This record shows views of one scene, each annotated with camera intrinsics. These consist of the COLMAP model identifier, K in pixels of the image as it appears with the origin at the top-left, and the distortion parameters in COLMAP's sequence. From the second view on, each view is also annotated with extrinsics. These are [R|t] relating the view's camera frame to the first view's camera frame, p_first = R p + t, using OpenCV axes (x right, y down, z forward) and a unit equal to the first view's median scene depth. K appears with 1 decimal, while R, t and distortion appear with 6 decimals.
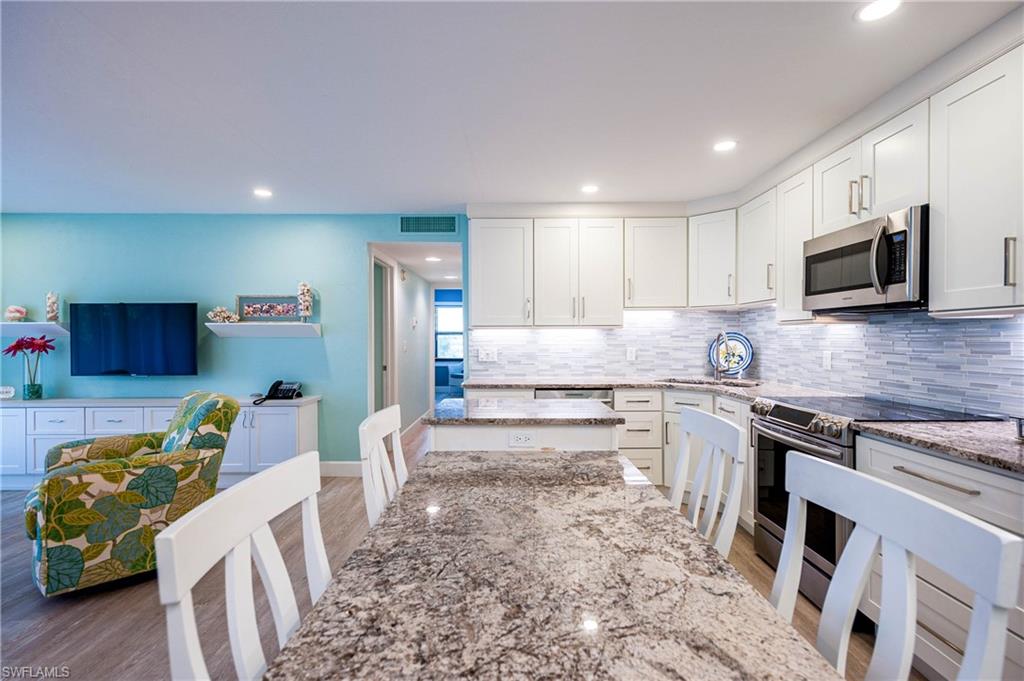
lens RADIAL K [[468.0, 0, 513.2], [0, 468.0, 341.3], [0, 0, 1]] dist [0.008252, -0.002099]
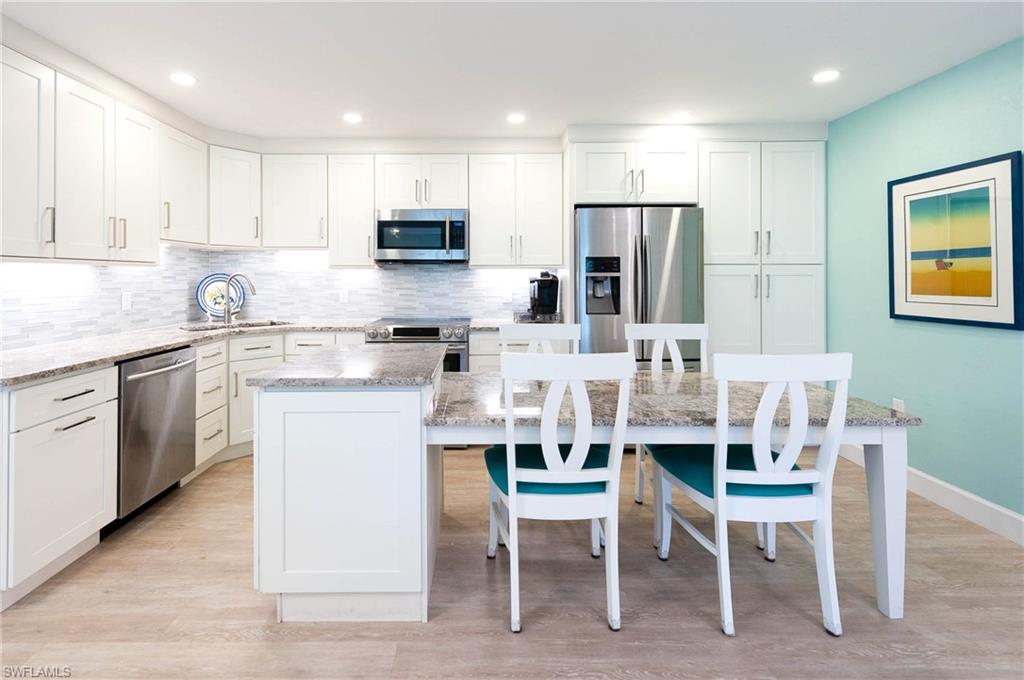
lens RADIAL K [[483.6, 0, 479.4], [0, 483.6, 279.3], [0, 0, 1]] dist [0.018079, -0.000711]
pose [[0.004972, -0.000072, 0.999988, -0.667066], [0.007013, 0.999975, 0.000037, -0.004073], [-0.999963, 0.007013, 0.004973, 0.580716]]
